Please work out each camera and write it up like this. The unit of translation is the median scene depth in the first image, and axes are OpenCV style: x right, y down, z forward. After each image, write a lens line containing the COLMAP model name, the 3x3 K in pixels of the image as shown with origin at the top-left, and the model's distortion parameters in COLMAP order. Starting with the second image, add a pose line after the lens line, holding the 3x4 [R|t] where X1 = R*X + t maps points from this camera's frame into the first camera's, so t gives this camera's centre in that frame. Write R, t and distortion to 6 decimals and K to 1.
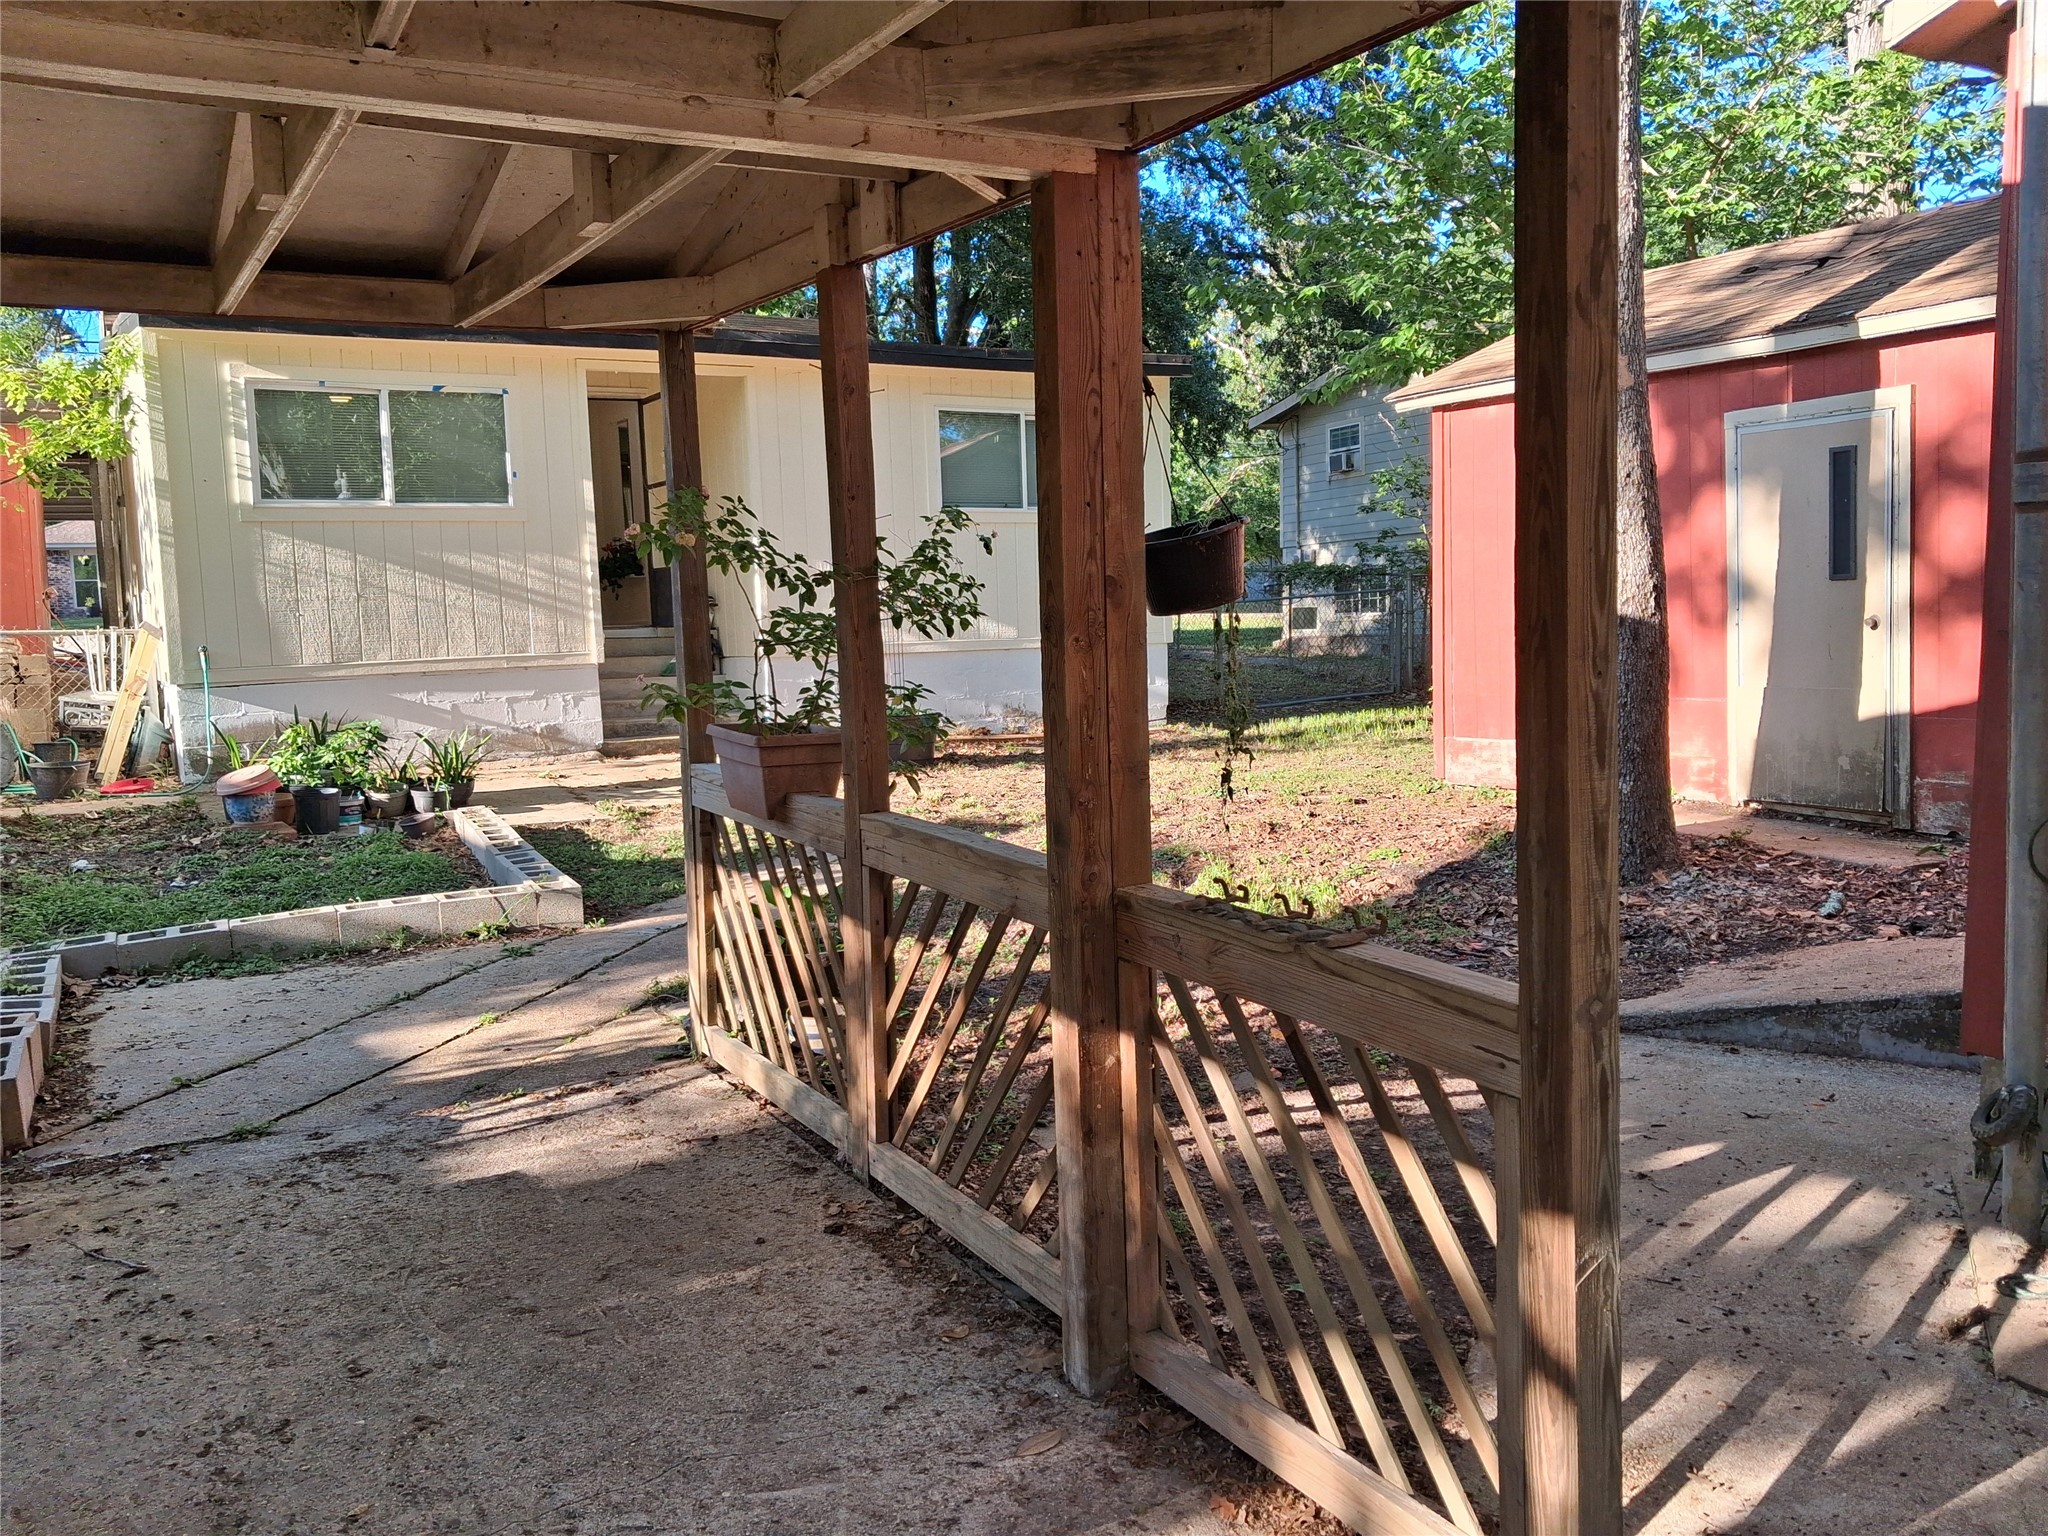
lens RADIAL K [[1595.2, 0, 1024.0], [0, 1595.2, 768.0], [0, 0, 1]] dist [0.147645, -0.318018]
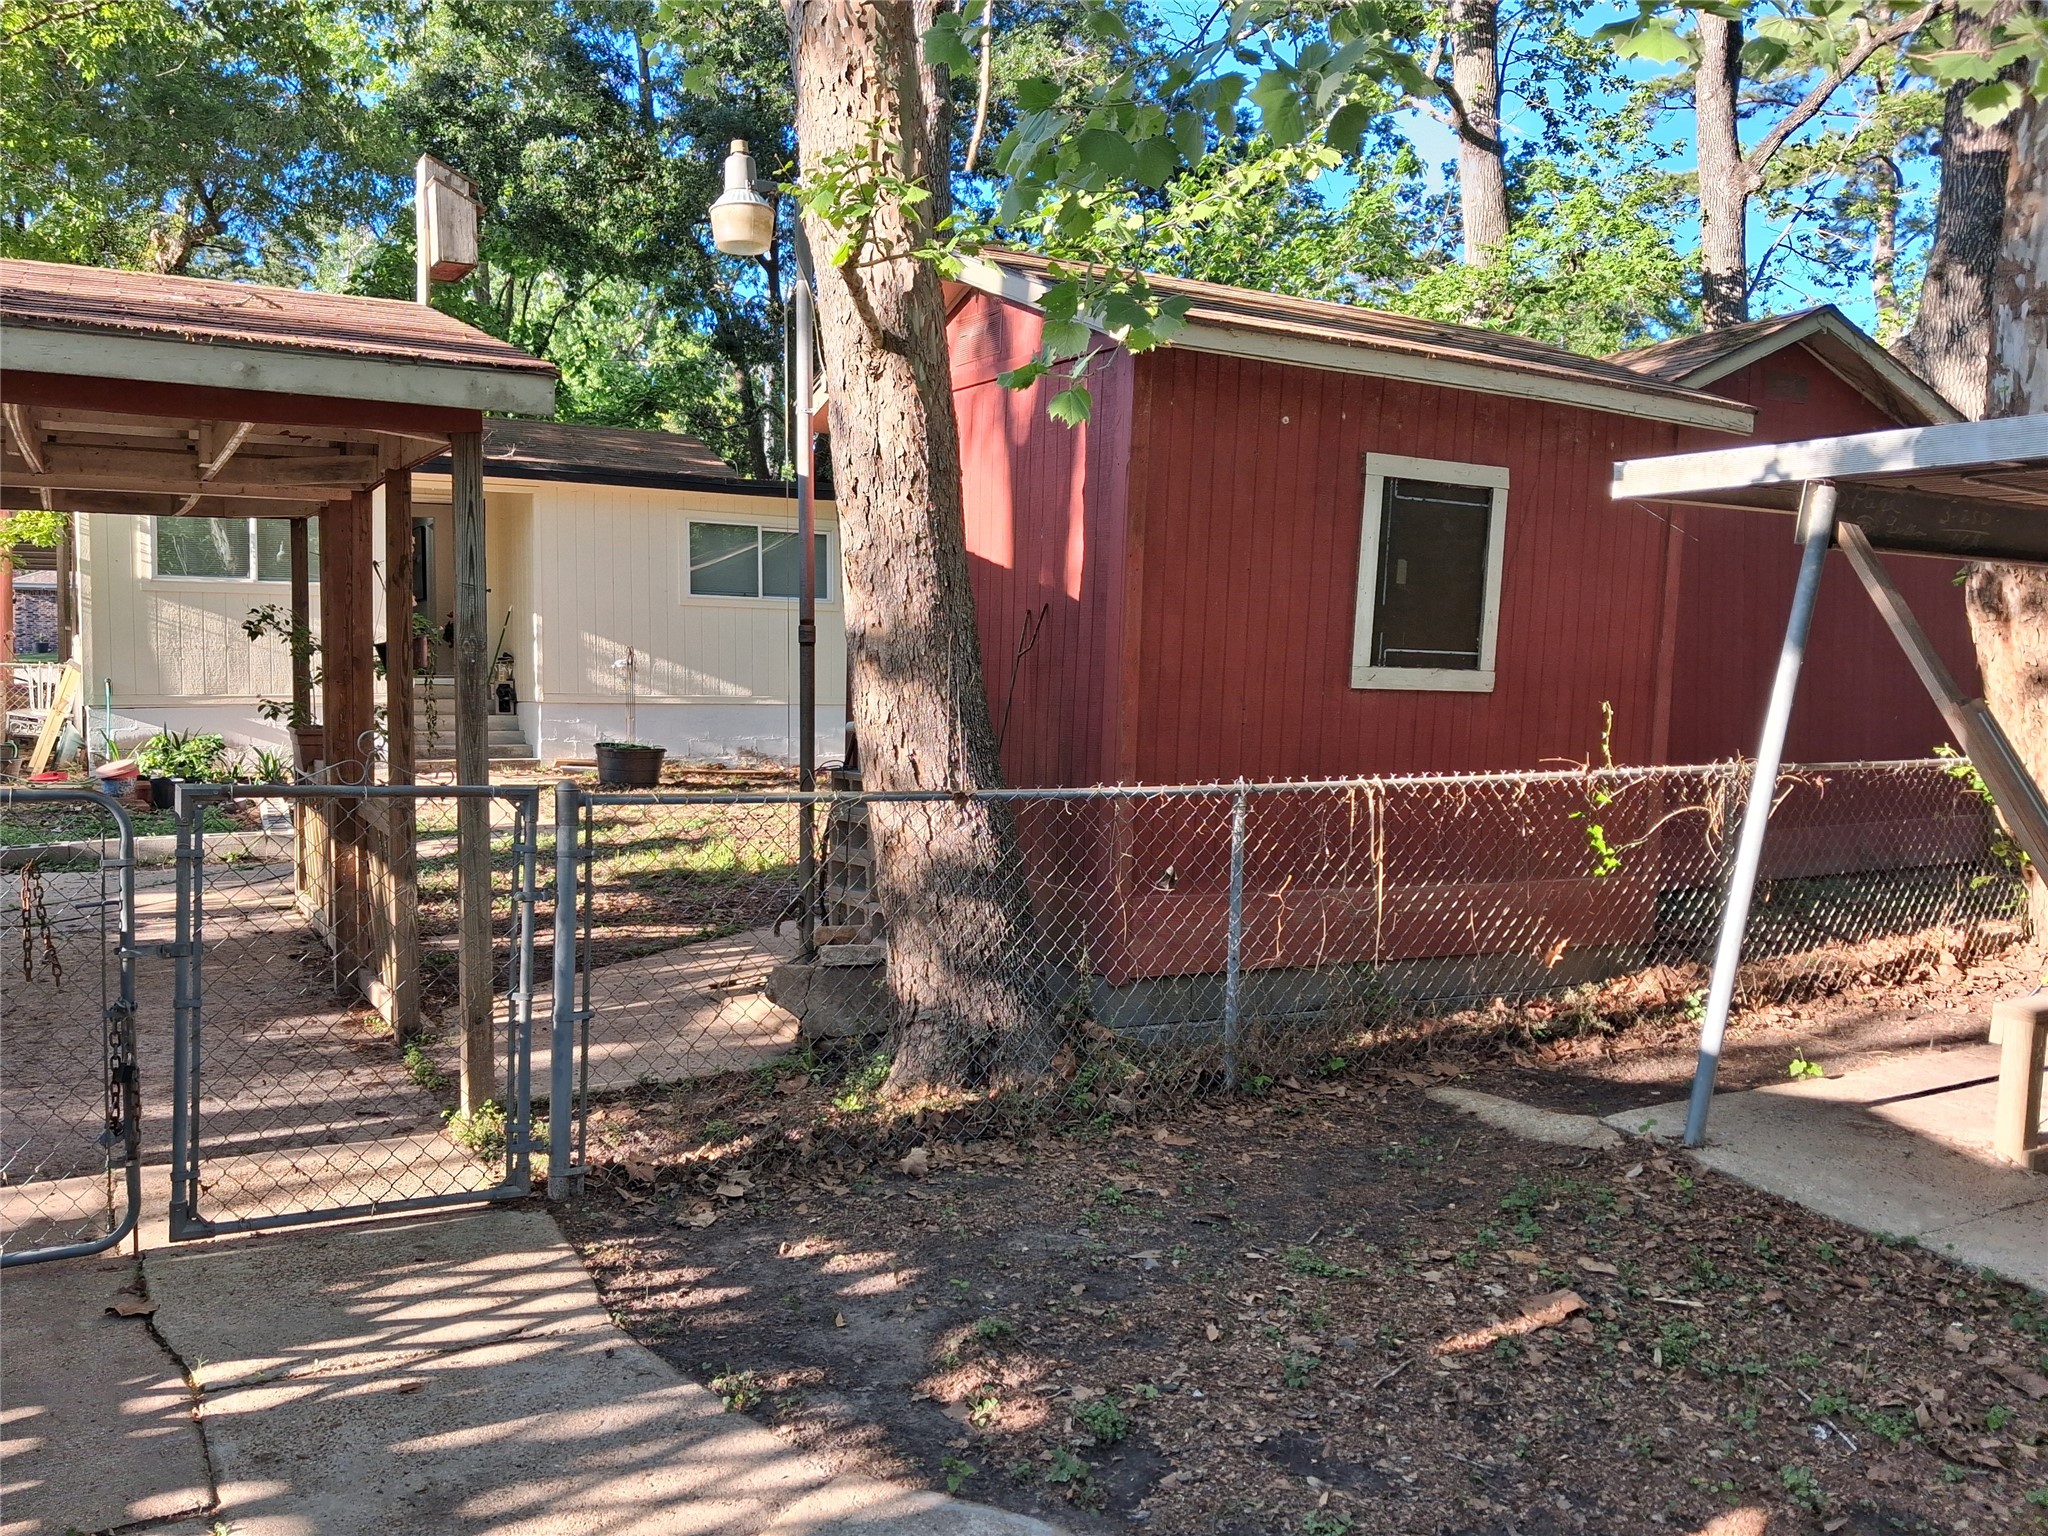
lens RADIAL K [[1630.2, 0, 1024.0], [0, 1630.2, 768.0], [0, 0, 1]] dist [0.024293, -0.042089]
pose [[0.999486, 0.032050, 0.001074, 0.275358], [-0.031997, 0.998941, -0.033072, 0.021932], [-0.002133, 0.033020, 0.999452, -0.397770]]
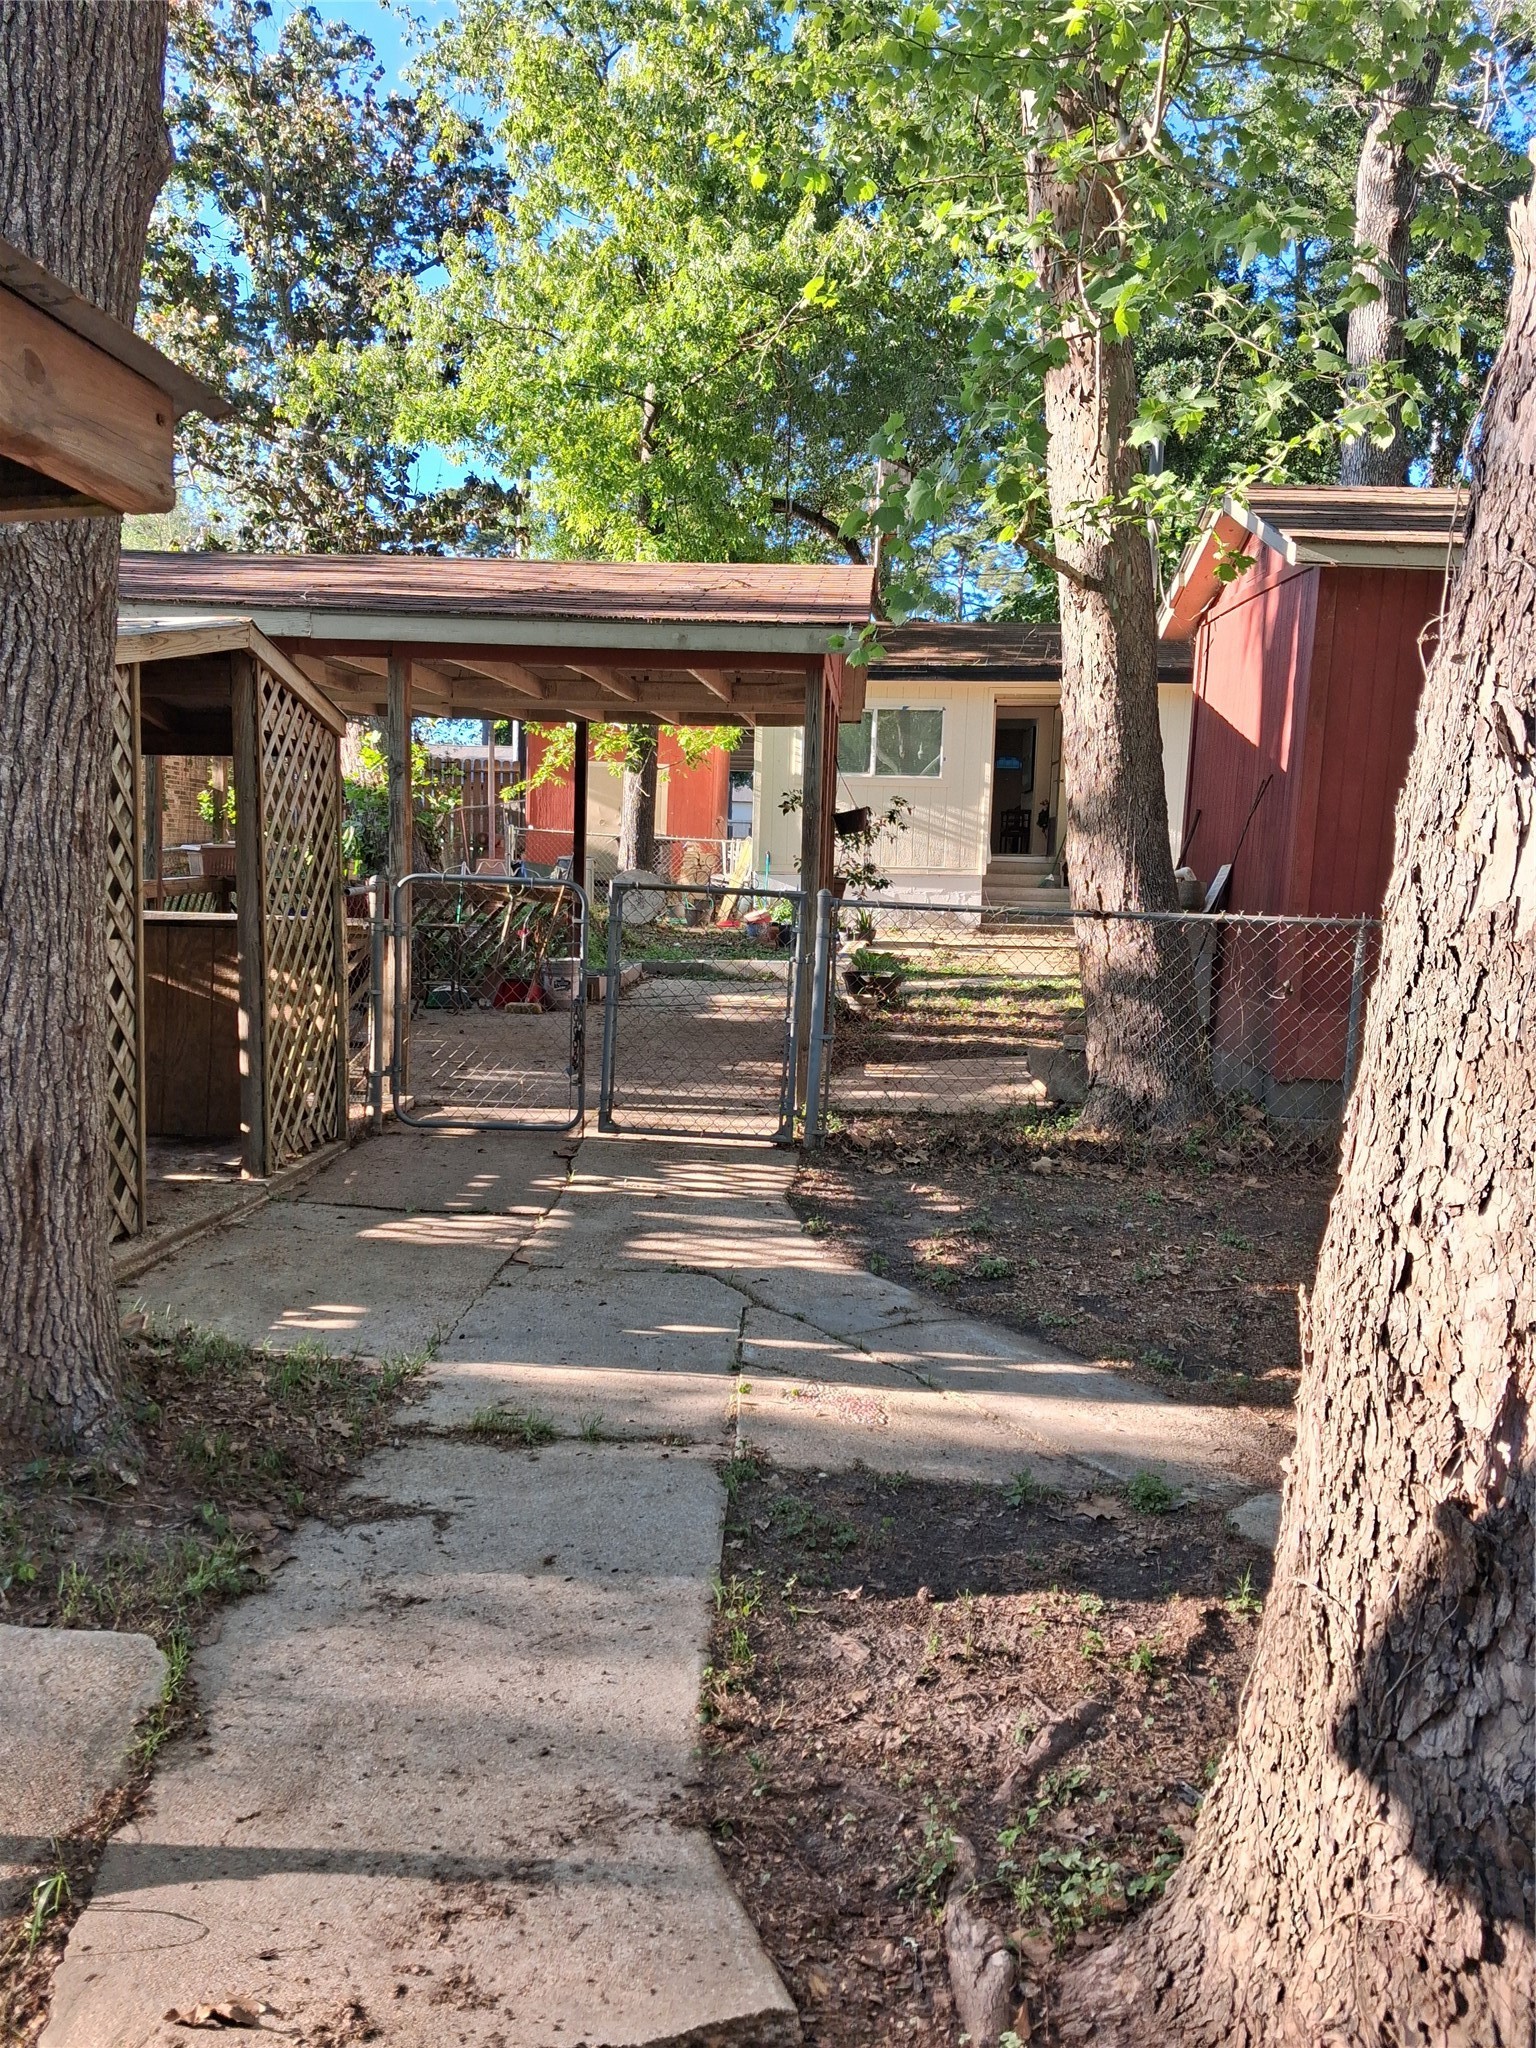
lens RADIAL K [[1630.2, 0, 768.0], [0, 1630.2, 1024.0], [0, 0, 1]] dist [0.024293, -0.042089]
pose [[0.838841, 0.109763, -0.533196, 0.488451], [-0.106159, 0.993640, 0.037535, 0.047951], [0.533925, 0.025118, 0.845159, -0.541994]]
